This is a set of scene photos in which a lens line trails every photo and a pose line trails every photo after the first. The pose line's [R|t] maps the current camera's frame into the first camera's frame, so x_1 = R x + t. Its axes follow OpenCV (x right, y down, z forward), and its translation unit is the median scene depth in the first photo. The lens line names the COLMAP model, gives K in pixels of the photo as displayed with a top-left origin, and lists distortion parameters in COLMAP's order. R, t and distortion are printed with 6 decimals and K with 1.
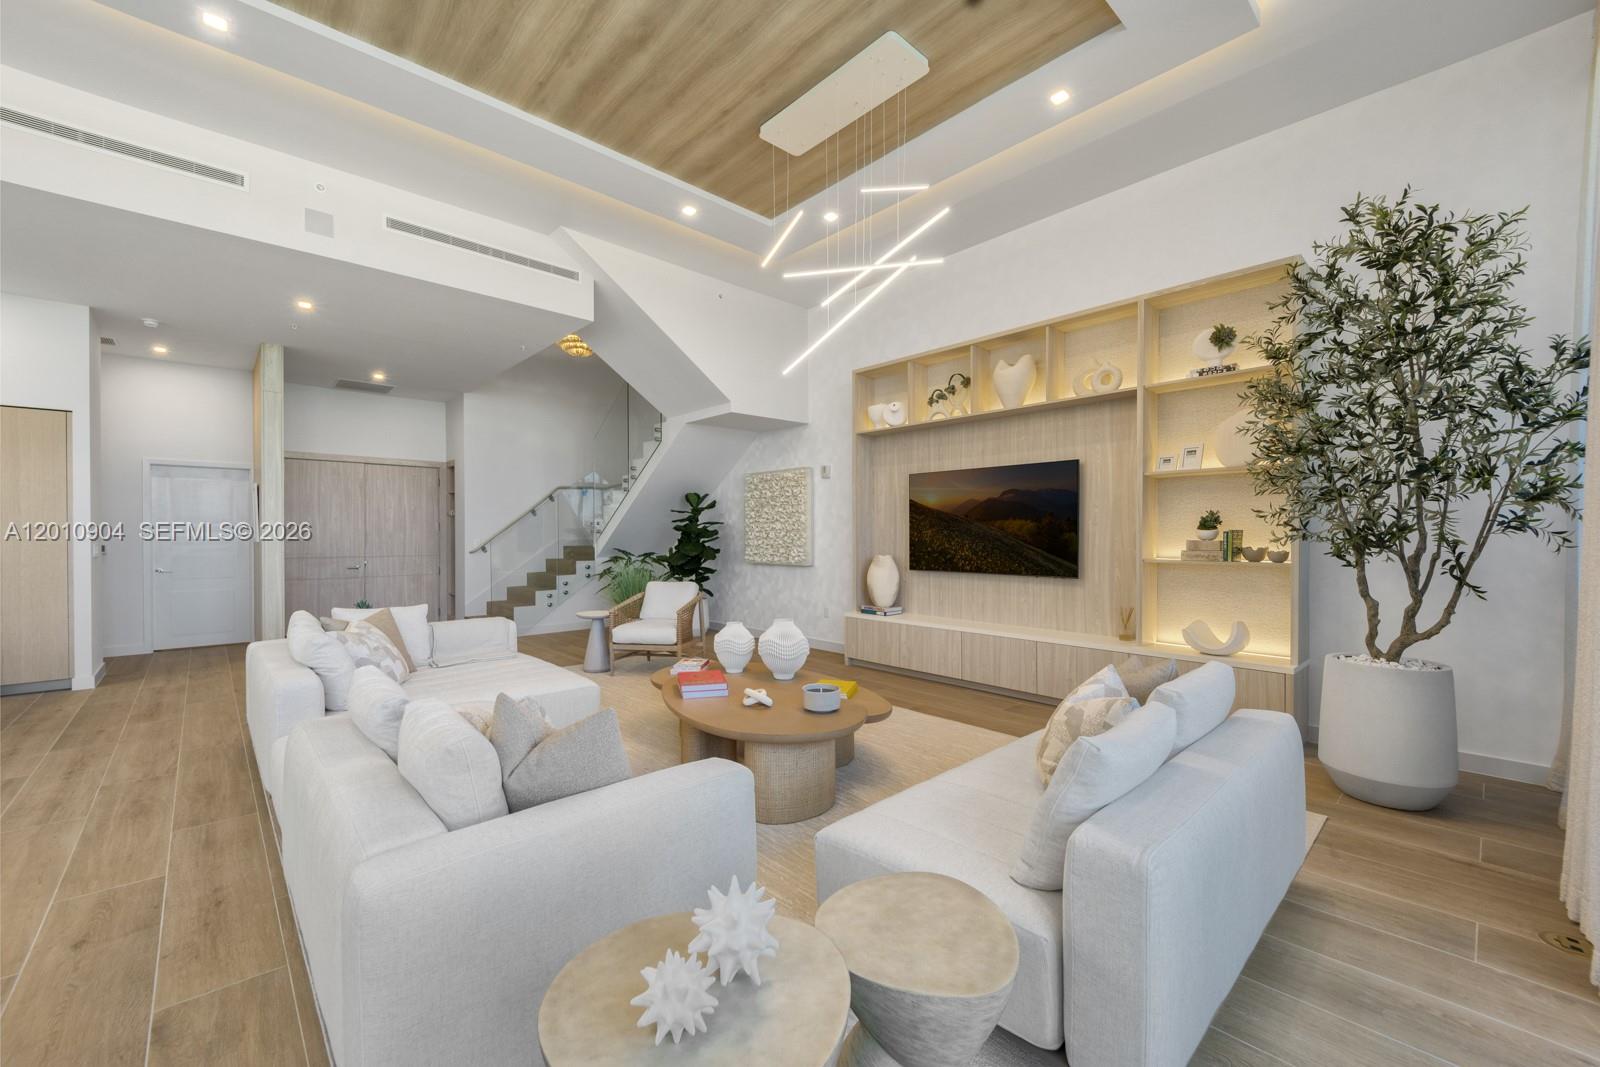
lens RADIAL K [[652.9, 0, 808.0], [0, 652.9, 541.1], [0, 0, 1]] dist [0.013217, -0.007100]
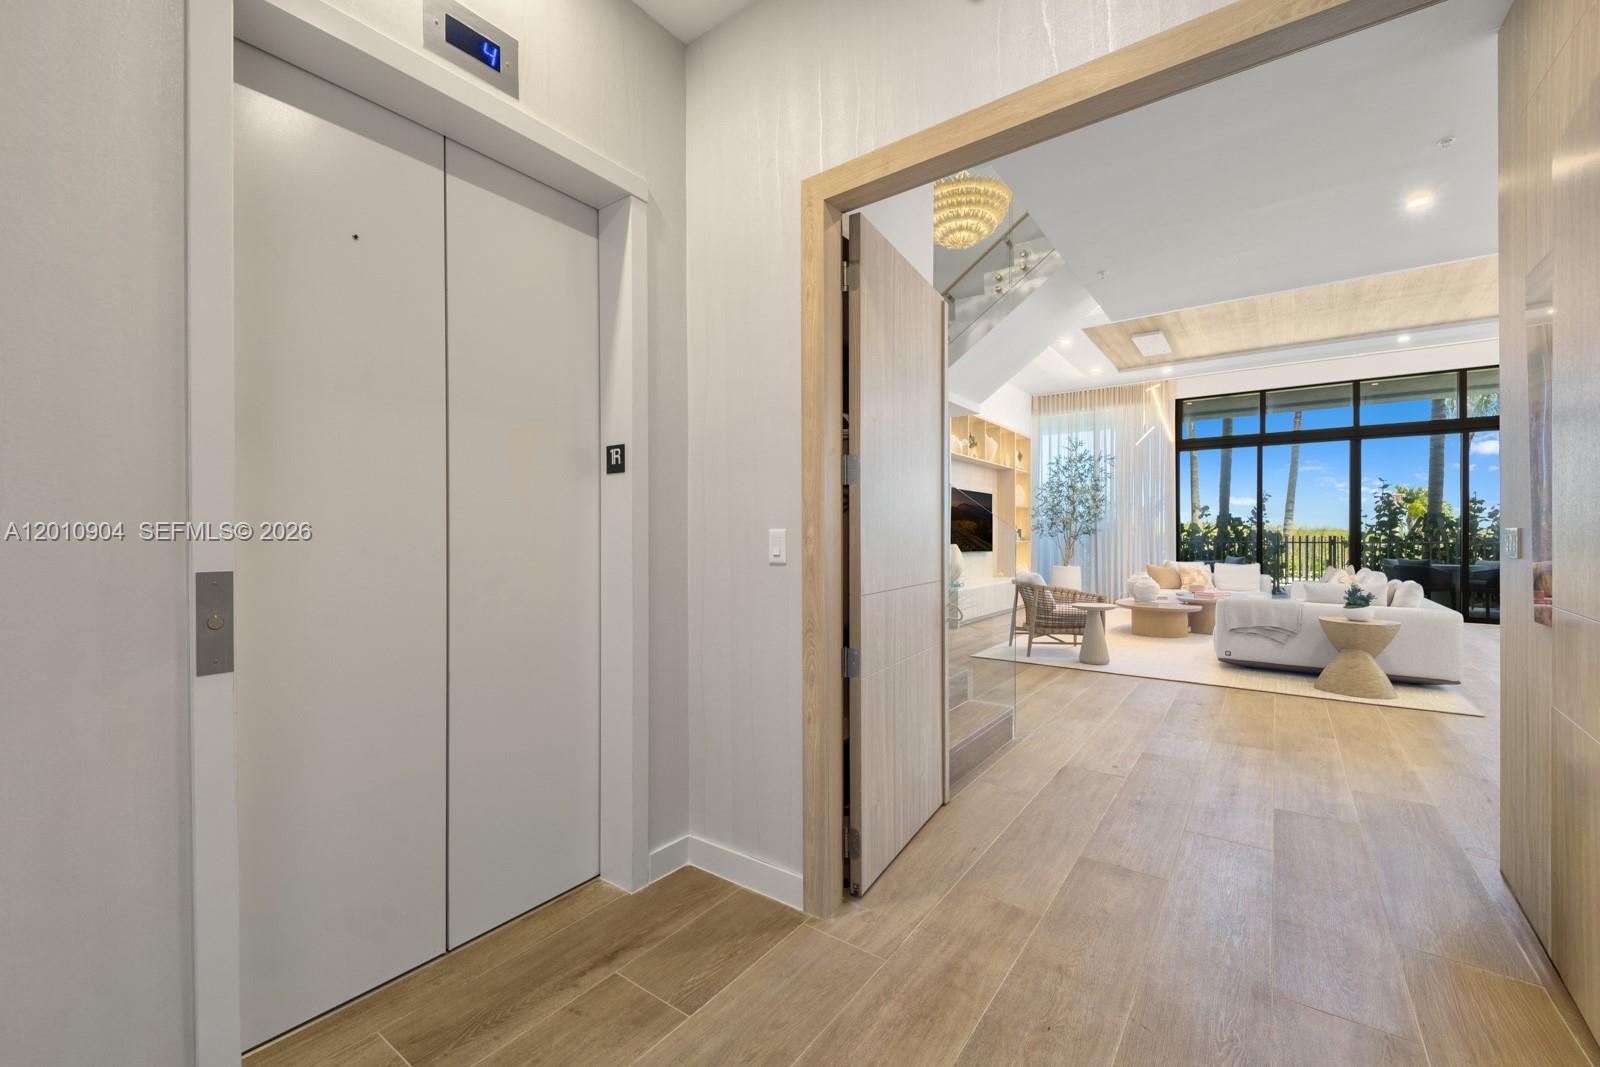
lens RADIAL K [[652.9, 0, 783.8], [0, 652.9, 539.2], [0, 0, 1]] dist [0.013217, -0.007100]
pose [[-0.185670, -0.005227, 0.982598, -1.468008], [0.010258, 0.999921, 0.007258, -0.003688], [-0.982559, 0.011427, -0.185602, 1.992930]]
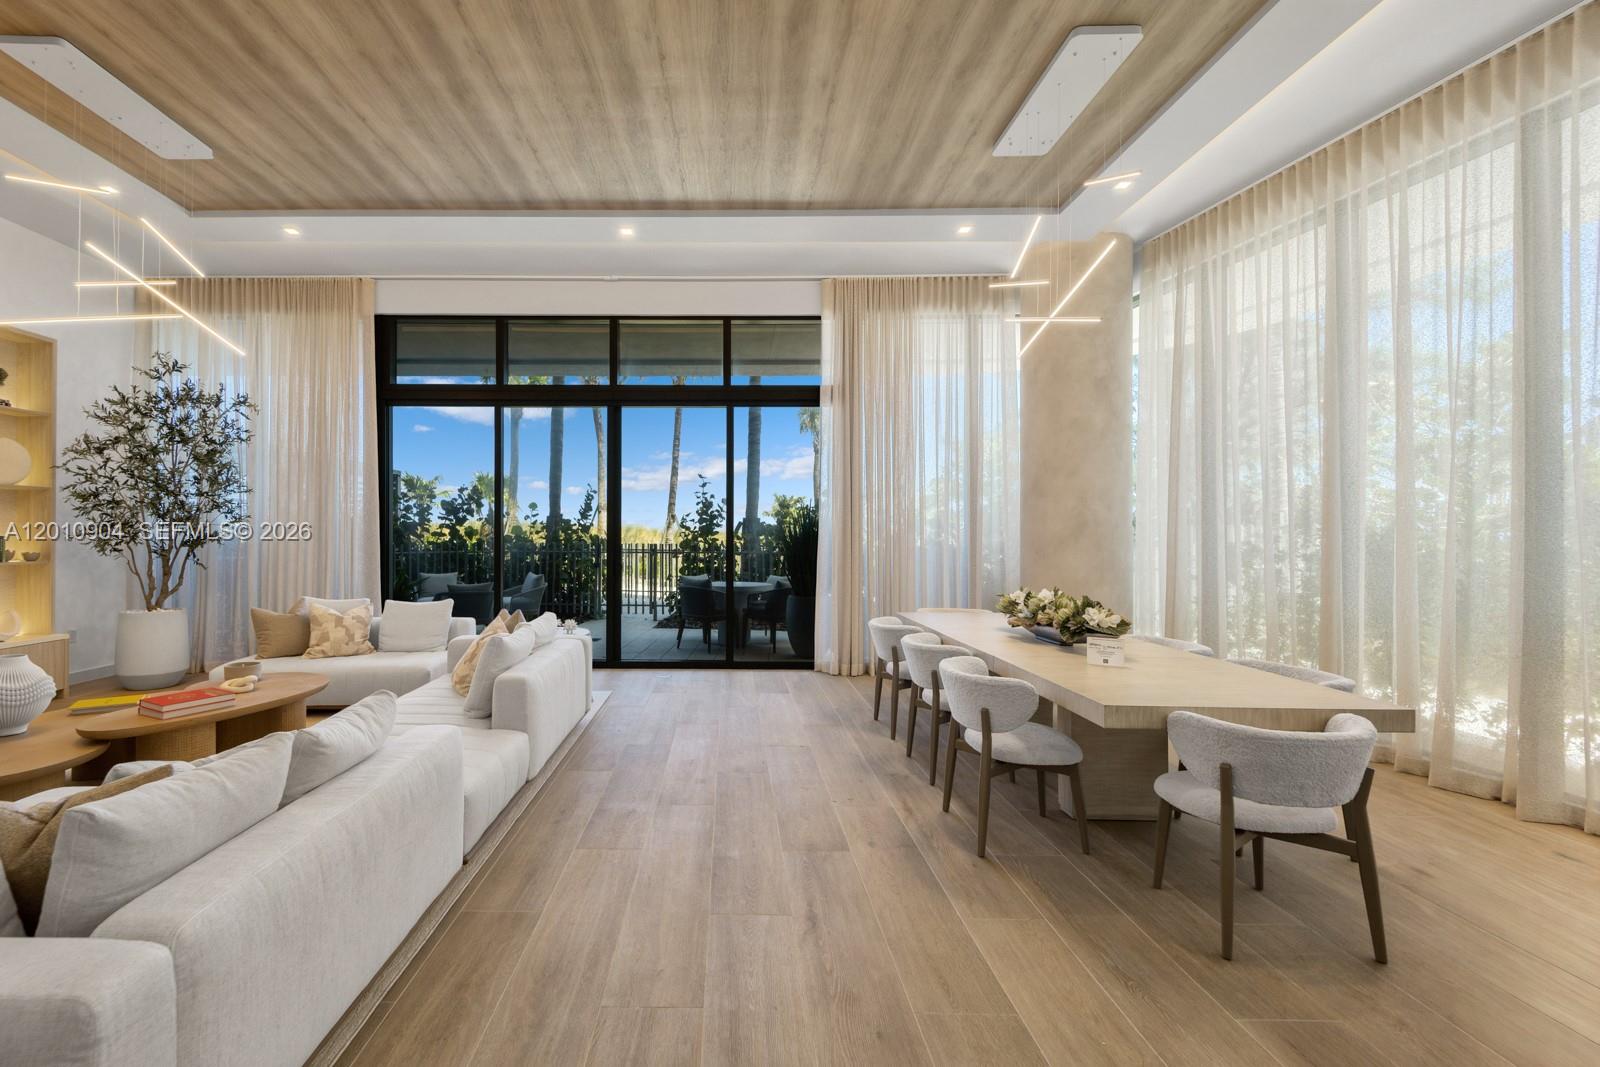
lens RADIAL K [[685.5, 0, 730.0], [0, 685.5, 534.8], [0, 0, 1]] dist [-0.004549, -0.003805]
pose [[-0.738242, 0.001425, 0.674534, -0.970932], [0.006691, 0.999964, 0.005210, -0.013773], [-0.674502, 0.008359, -0.738225, 0.831626]]
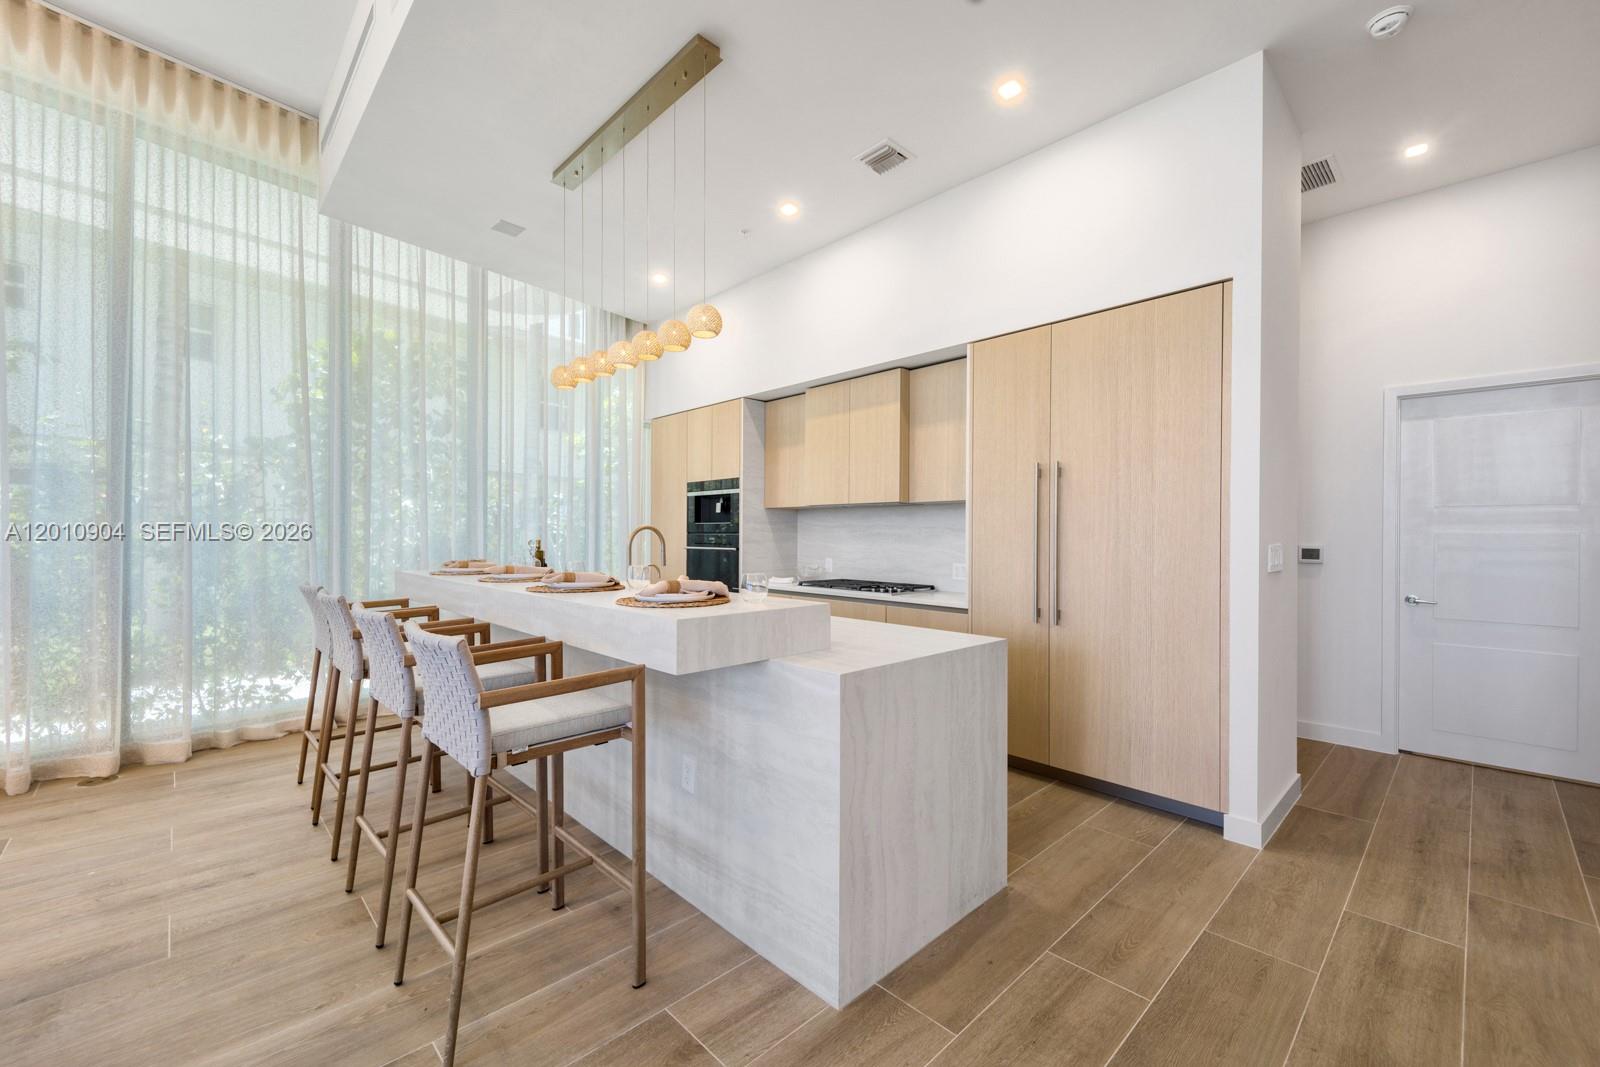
lens RADIAL K [[652.9, 0, 795.9], [0, 652.9, 535.2], [0, 0, 1]] dist [0.013217, -0.007100]
pose [[0.017125, -0.005634, -0.999837, -0.683359], [-0.018029, 0.999820, -0.005943, 0.006979], [0.999691, 0.018128, 0.017020, 0.720567]]
